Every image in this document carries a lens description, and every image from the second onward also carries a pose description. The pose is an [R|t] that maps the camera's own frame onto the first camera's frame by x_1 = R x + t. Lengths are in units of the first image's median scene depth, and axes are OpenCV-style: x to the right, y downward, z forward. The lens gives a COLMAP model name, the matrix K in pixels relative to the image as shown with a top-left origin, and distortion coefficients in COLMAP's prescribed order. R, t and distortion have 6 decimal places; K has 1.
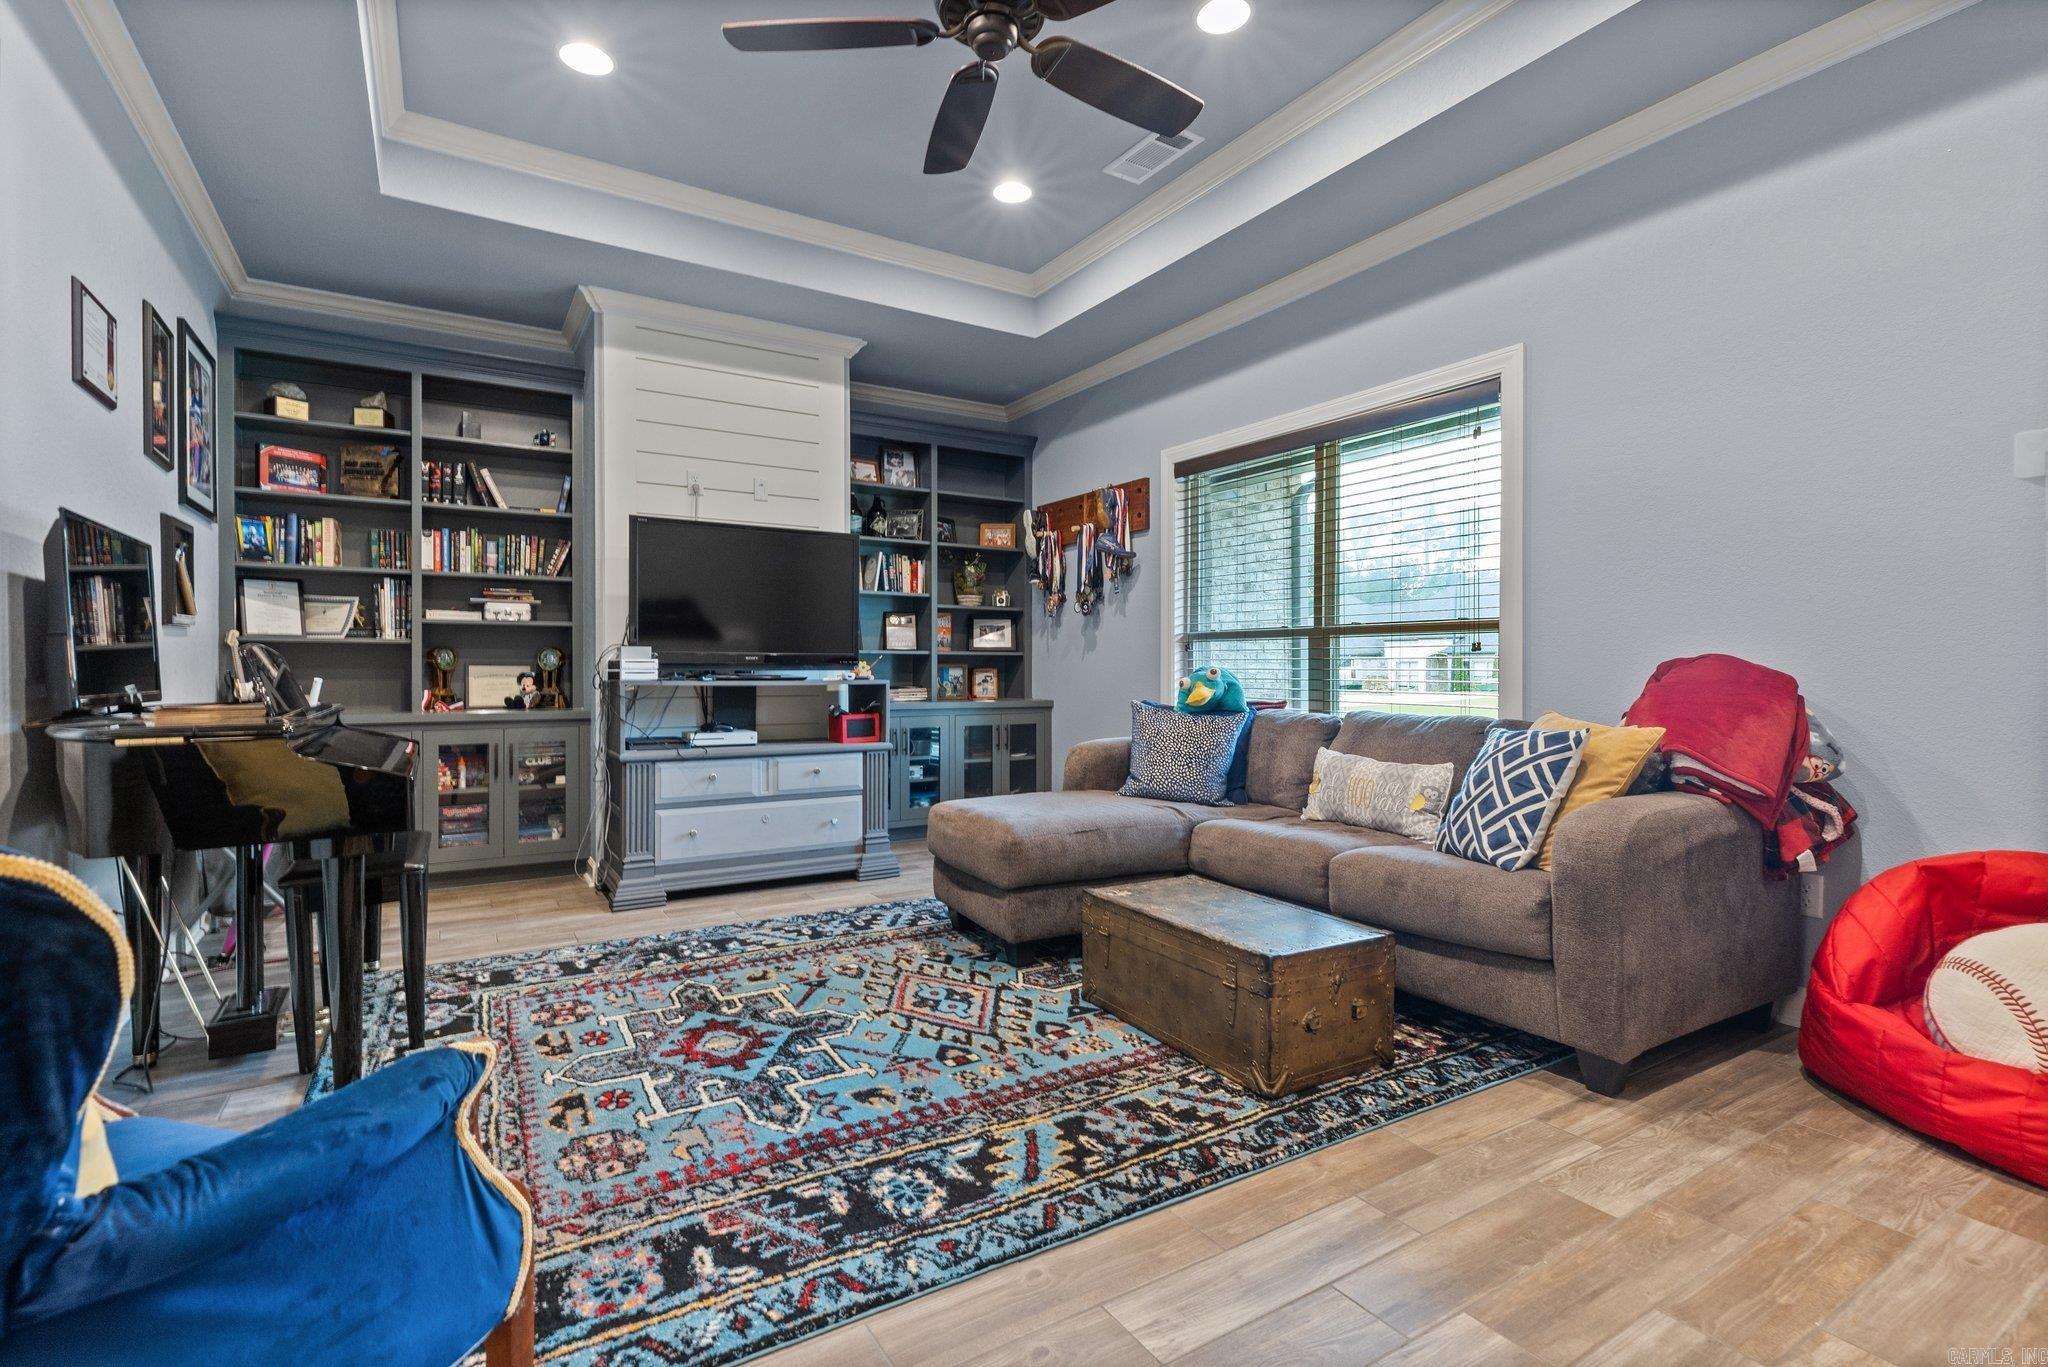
lens RADIAL K [[933.2, 0, 1022.0], [0, 933.2, 672.4], [0, 0, 1]] dist [0.007018, -0.000176]
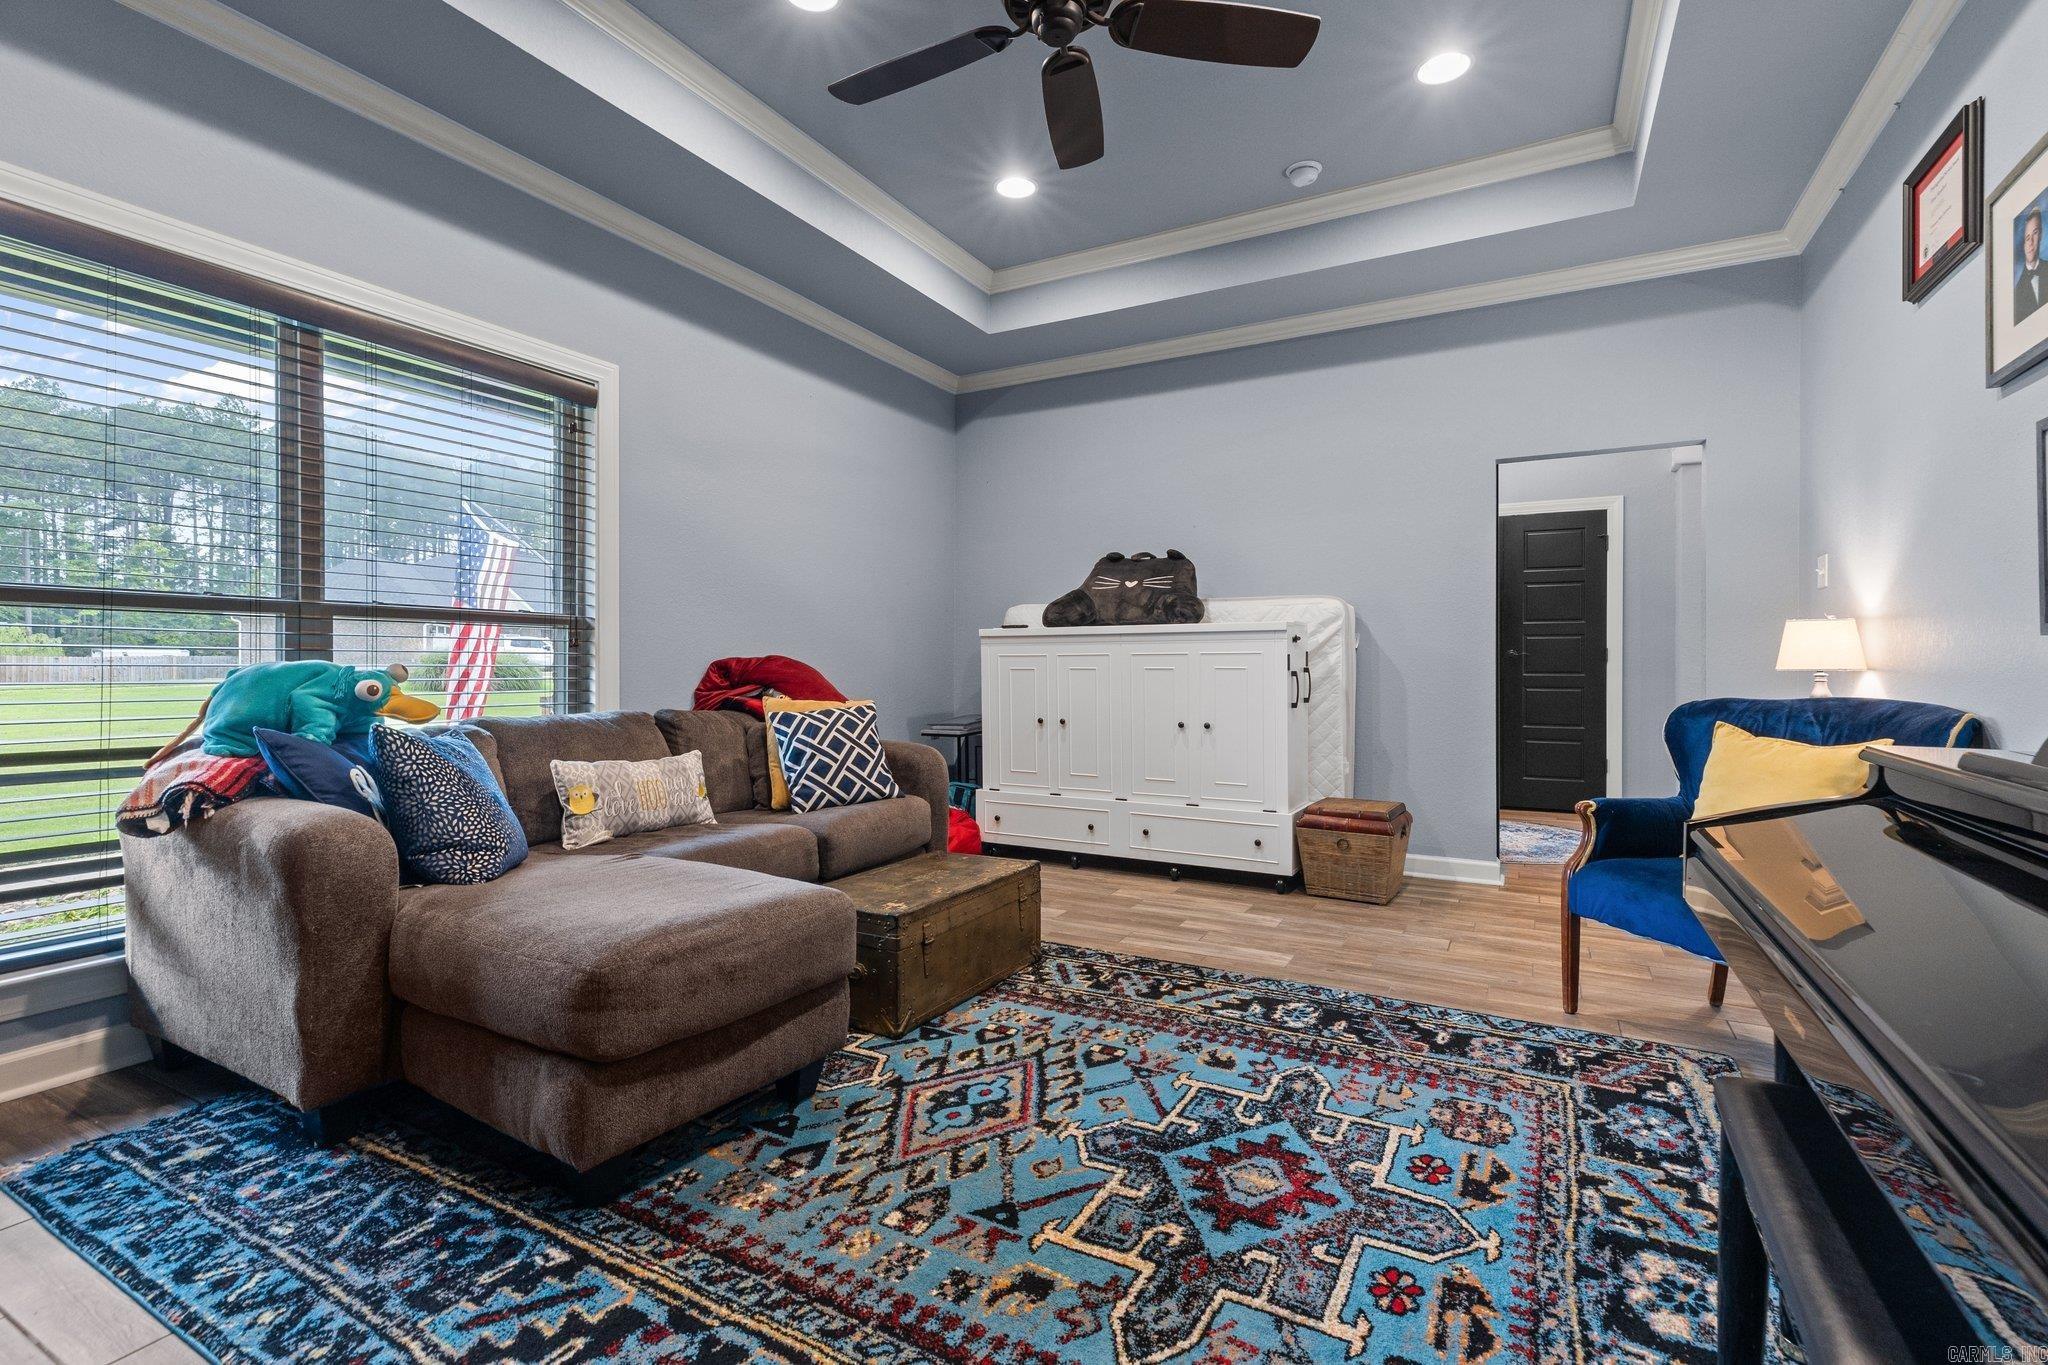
lens RADIAL K [[933.2, 0, 1022.0], [0, 933.2, 671.4], [0, 0, 1]] dist [0.007018, -0.000176]
pose [[-0.490826, -0.006704, 0.871232, -0.907118], [0.002661, 0.999954, 0.009194, -0.006834], [-0.871253, 0.006831, -0.490786, 1.588300]]
